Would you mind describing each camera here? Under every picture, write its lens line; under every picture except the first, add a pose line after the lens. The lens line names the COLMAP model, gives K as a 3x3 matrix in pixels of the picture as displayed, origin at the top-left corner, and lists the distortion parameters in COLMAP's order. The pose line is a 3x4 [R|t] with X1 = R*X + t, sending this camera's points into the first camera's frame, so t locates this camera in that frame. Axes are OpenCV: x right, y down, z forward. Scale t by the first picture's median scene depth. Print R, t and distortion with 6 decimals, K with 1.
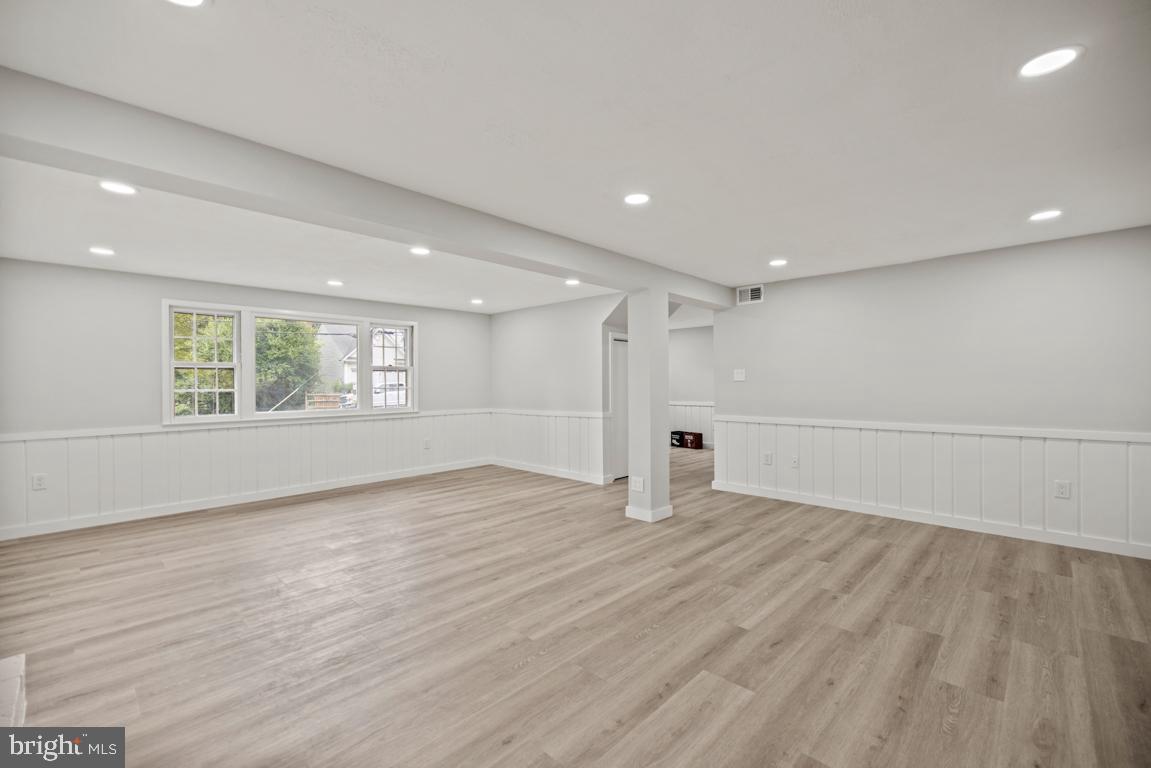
lens RADIAL K [[487.3, 0, 570.6], [0, 487.3, 379.7], [0, 0, 1]] dist [0.002874, 0.000925]
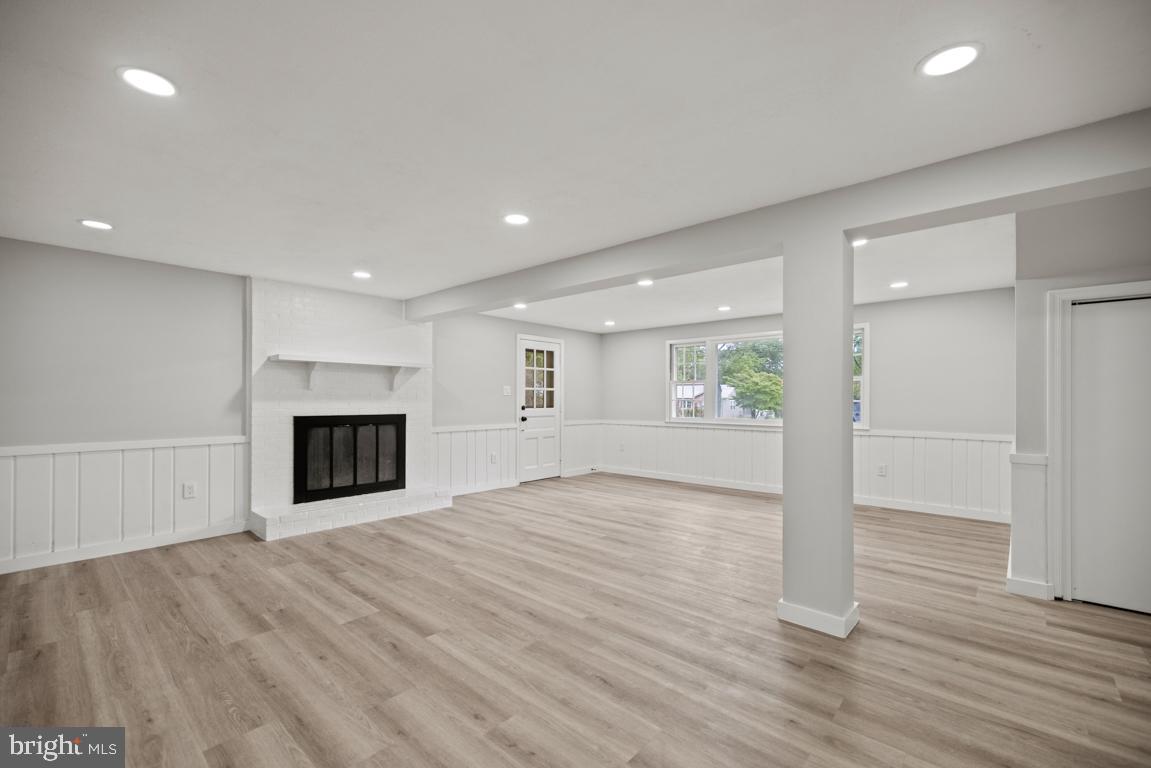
lens RADIAL K [[487.3, 0, 573.9], [0, 487.3, 394.4], [0, 0, 1]] dist [0.002874, 0.000925]
pose [[0.036006, -0.000974, -0.999351, 1.112484], [0.006288, 0.999980, -0.000748, 0.006592], [0.999332, -0.006257, 0.036011, 1.018298]]
